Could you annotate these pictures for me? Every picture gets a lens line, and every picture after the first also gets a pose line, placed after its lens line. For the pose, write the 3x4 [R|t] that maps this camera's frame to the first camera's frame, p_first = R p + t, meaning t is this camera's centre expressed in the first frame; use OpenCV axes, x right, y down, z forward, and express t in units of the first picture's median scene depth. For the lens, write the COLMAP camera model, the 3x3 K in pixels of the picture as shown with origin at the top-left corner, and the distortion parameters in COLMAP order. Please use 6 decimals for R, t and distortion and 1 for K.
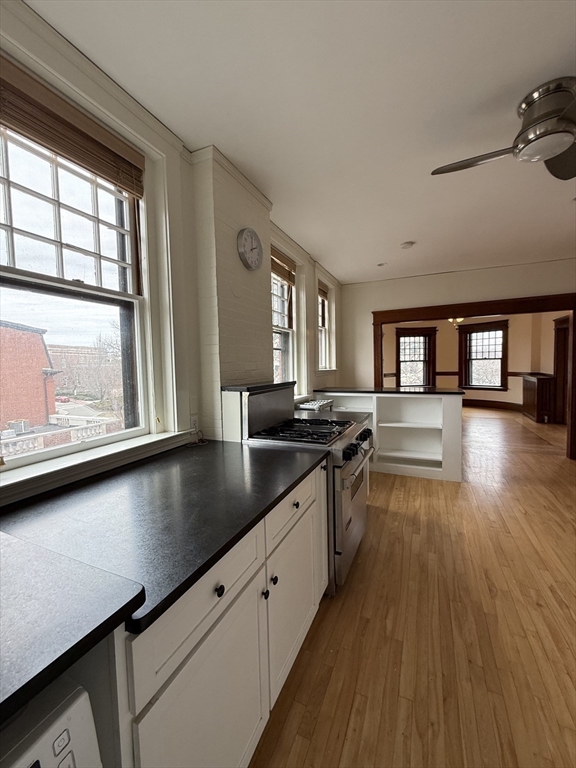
lens RADIAL K [[307.3, 0, 292.1], [0, 307.3, 383.3], [0, 0, 1]] dist [-0.001421, -0.000111]
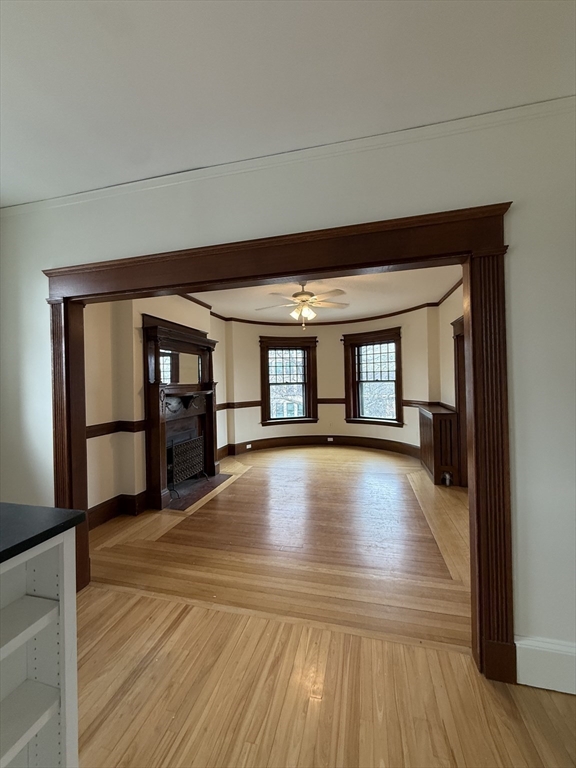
lens RADIAL K [[307.3, 0, 285.6], [0, 307.3, 383.0], [0, 0, 1]] dist [-0.001421, -0.000111]
pose [[0.987053, 0.006906, 0.160245, 0.295825], [0.003651, 0.997847, -0.065488, -0.028044], [-0.160352, 0.065225, 0.984902, 0.313663]]
